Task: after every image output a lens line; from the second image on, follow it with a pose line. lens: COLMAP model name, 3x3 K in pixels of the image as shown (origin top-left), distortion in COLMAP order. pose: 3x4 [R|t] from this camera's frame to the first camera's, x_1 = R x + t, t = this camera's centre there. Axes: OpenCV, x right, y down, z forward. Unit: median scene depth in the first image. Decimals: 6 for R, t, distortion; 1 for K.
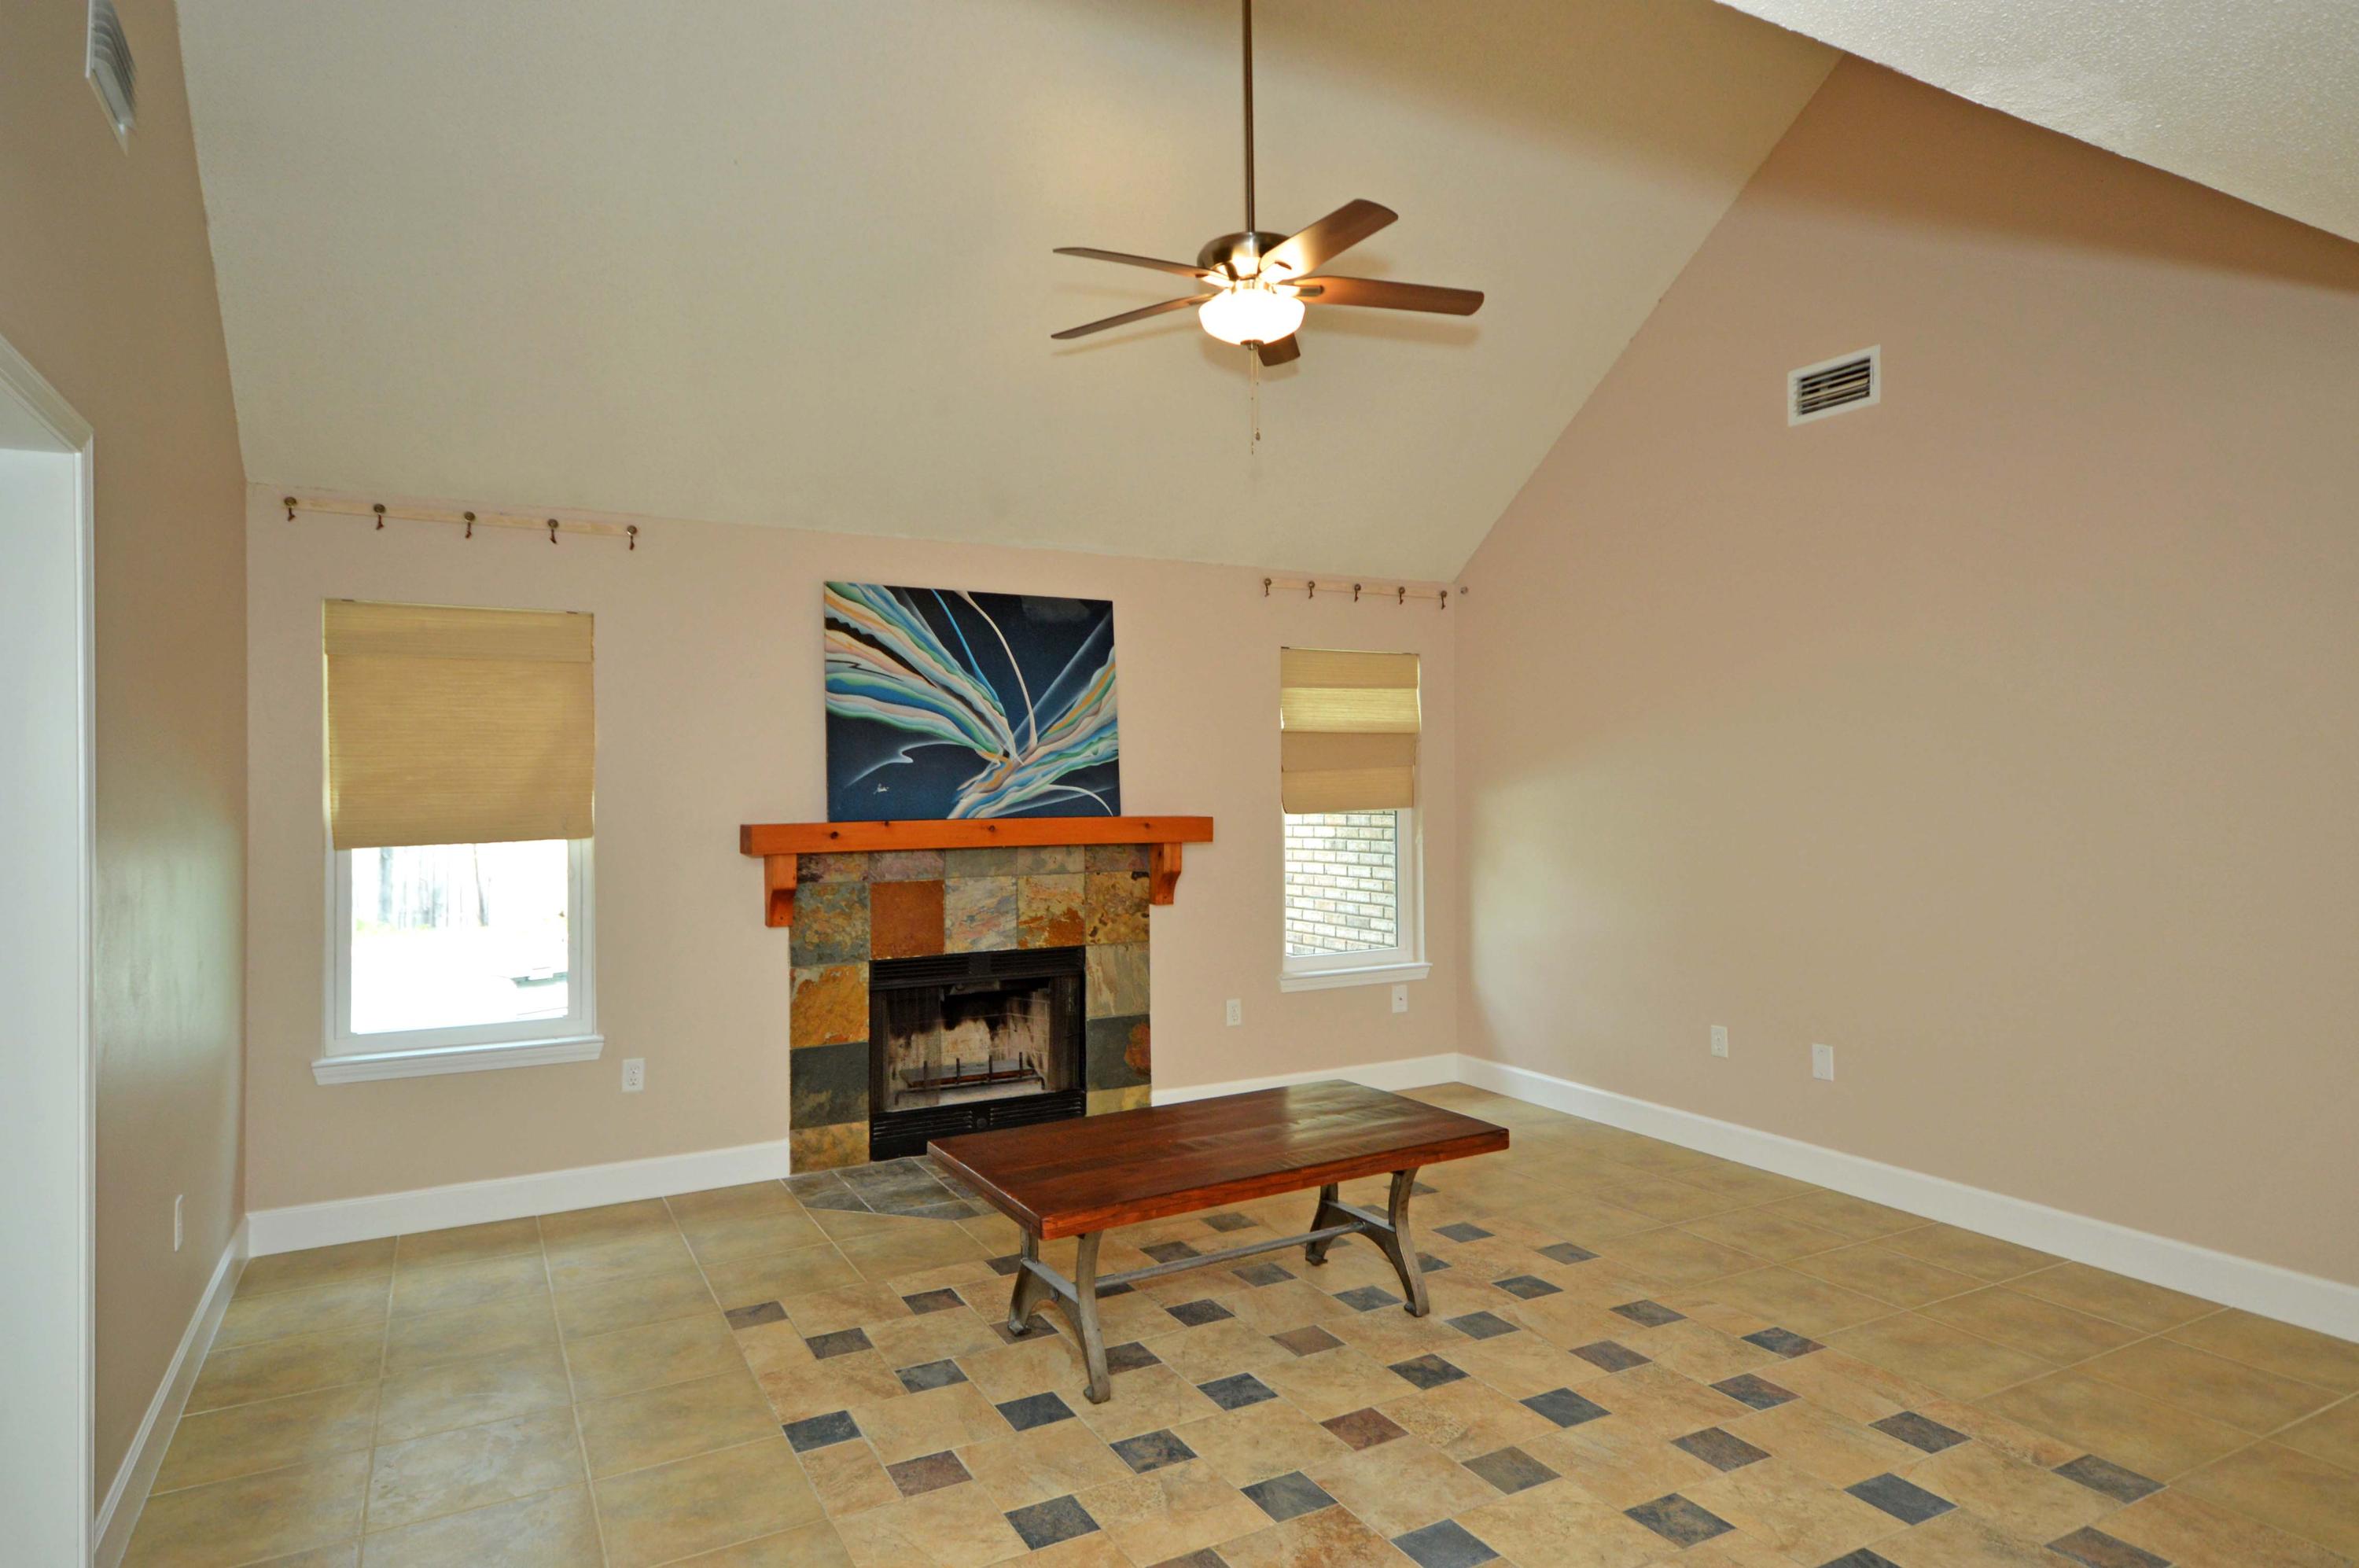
lens RADIAL K [[1350.8, 0, 1270.0], [0, 1350.8, 789.7], [0, 0, 1]] dist [0.017046, 0.000942]
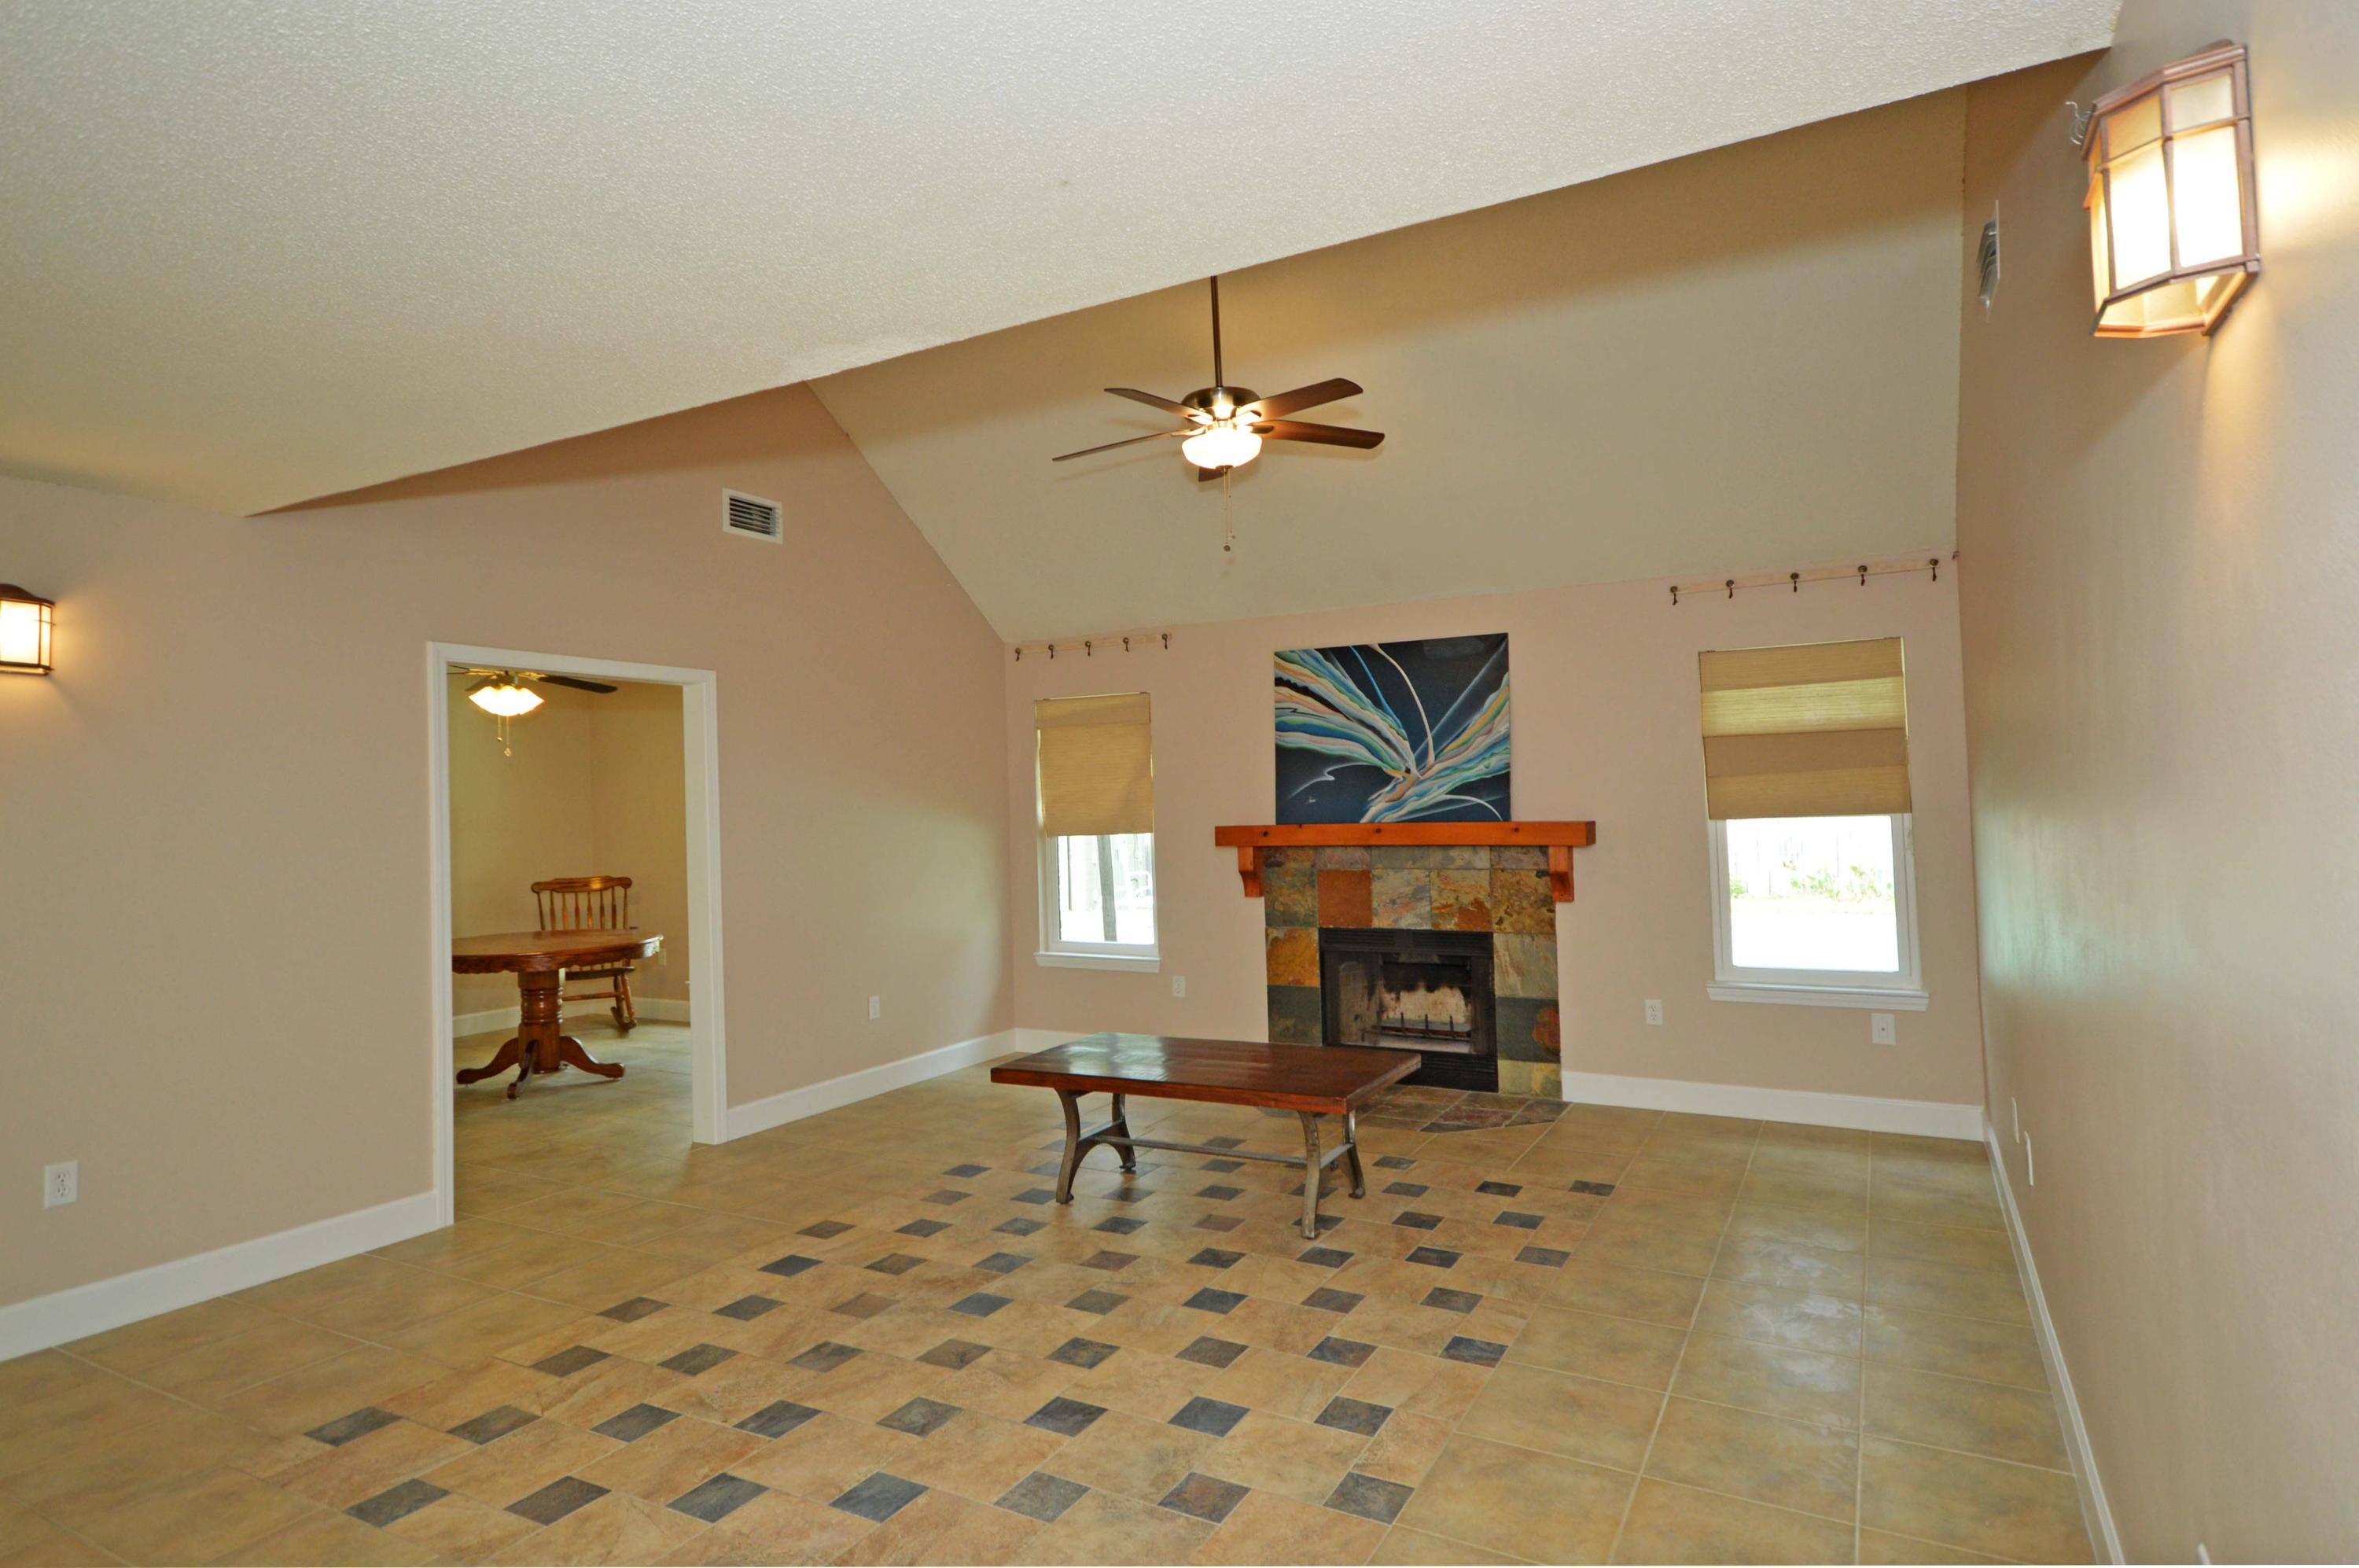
lens RADIAL K [[1272.7, 0, 1166.1], [0, 1272.7, 794.7], [0, 0, 1]] dist [0.005065, 0.000857]
pose [[0.524738, -0.009662, -0.851209, 0.695545], [0.015928, 0.999872, -0.001530, -0.006158], [0.851115, -0.012755, 0.524825, 0.203351]]
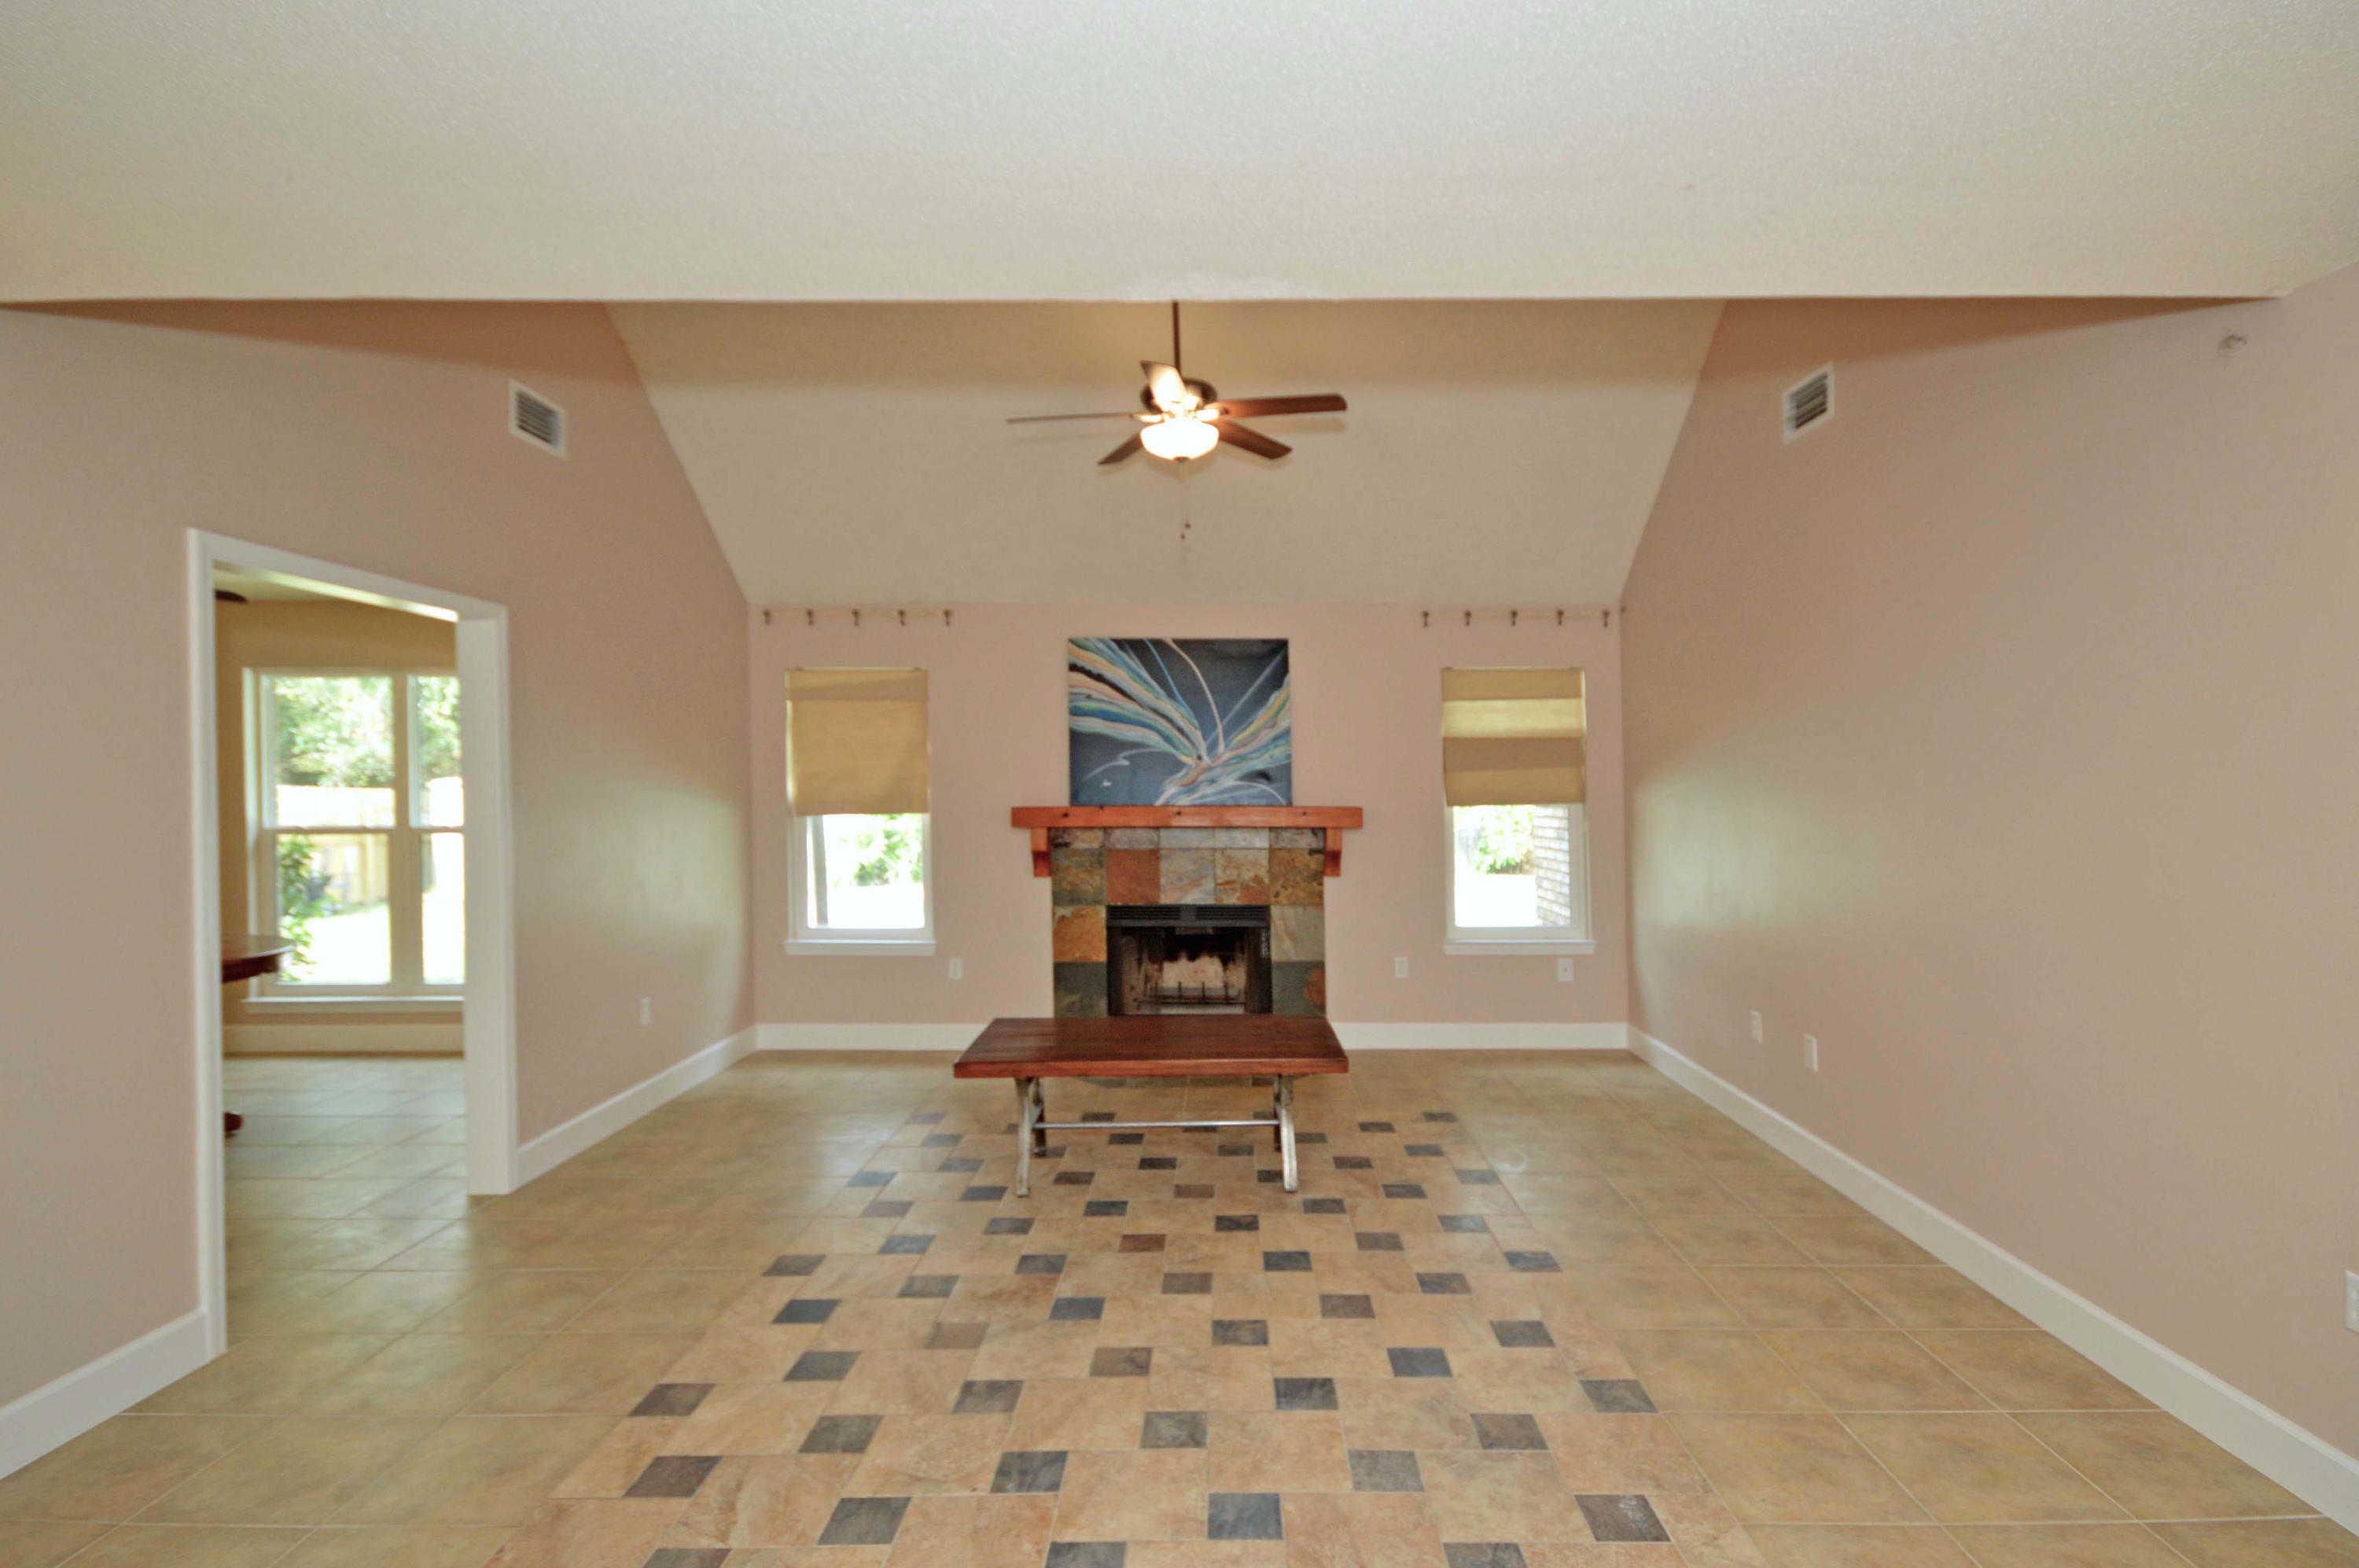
lens RADIAL K [[1183.6, 0, 1237.6], [0, 1183.6, 802.3], [0, 0, 1]] dist [0.001392, 0.000567]
pose [[0.873944, 0.017339, -0.485717, 0.419932], [-0.008017, 0.999742, 0.021264, -0.007840], [0.485960, -0.014690, 0.873857, -0.011813]]
